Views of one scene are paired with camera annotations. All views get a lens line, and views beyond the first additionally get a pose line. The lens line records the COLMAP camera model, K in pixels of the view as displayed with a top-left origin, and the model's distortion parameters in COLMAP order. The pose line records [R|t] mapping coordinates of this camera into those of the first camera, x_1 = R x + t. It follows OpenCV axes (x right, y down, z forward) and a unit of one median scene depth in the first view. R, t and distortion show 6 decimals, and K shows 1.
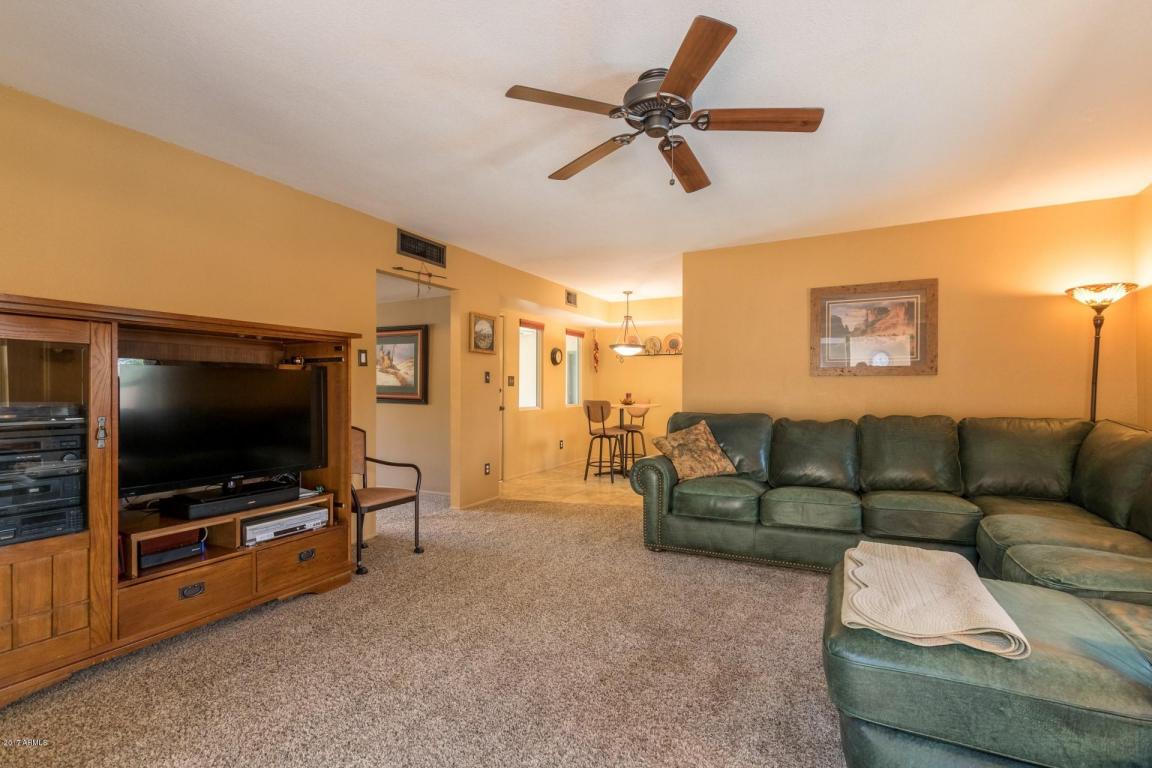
lens RADIAL K [[524.4, 0, 582.6], [0, 524.4, 392.6], [0, 0, 1]] dist [0.005810, -0.001134]
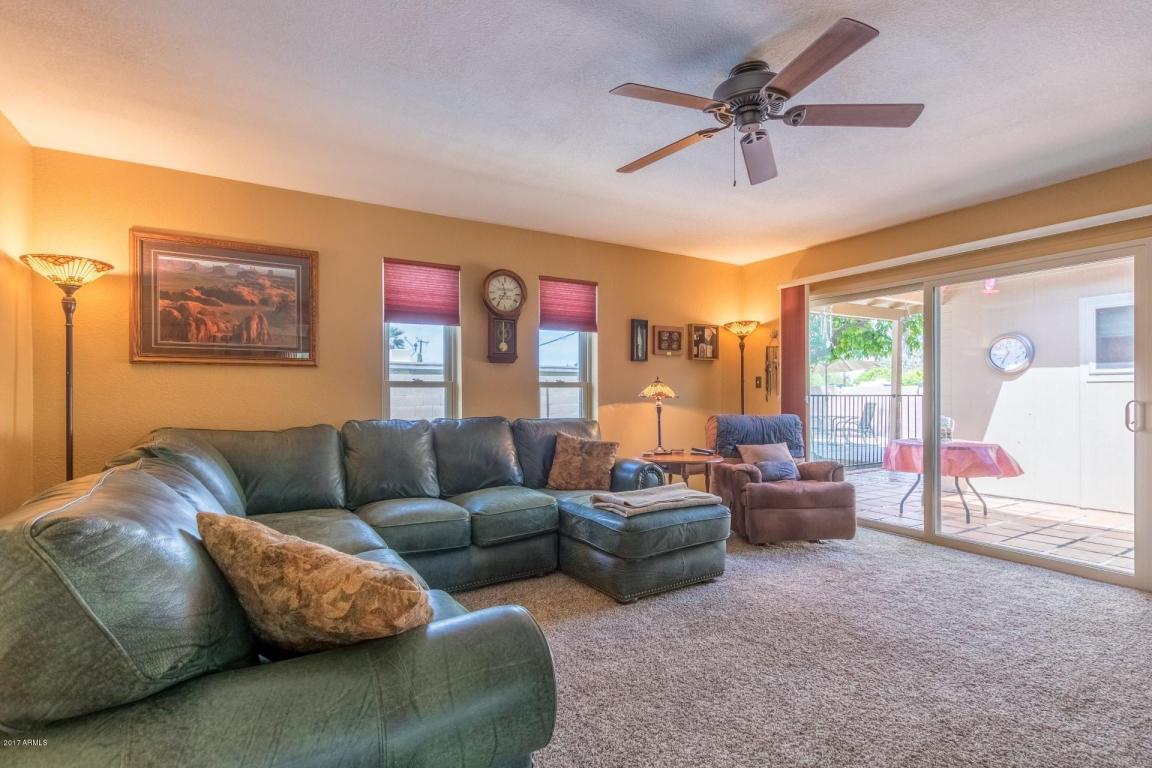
lens RADIAL K [[524.4, 0, 582.6], [0, 524.4, 392.6], [0, 0, 1]] dist [0.005810, -0.001134]
pose [[-0.852926, 0.002174, 0.522028, -0.020783], [0.005646, 0.999971, 0.005060, -0.006466], [-0.522002, 0.007263, -0.852913, 0.789983]]
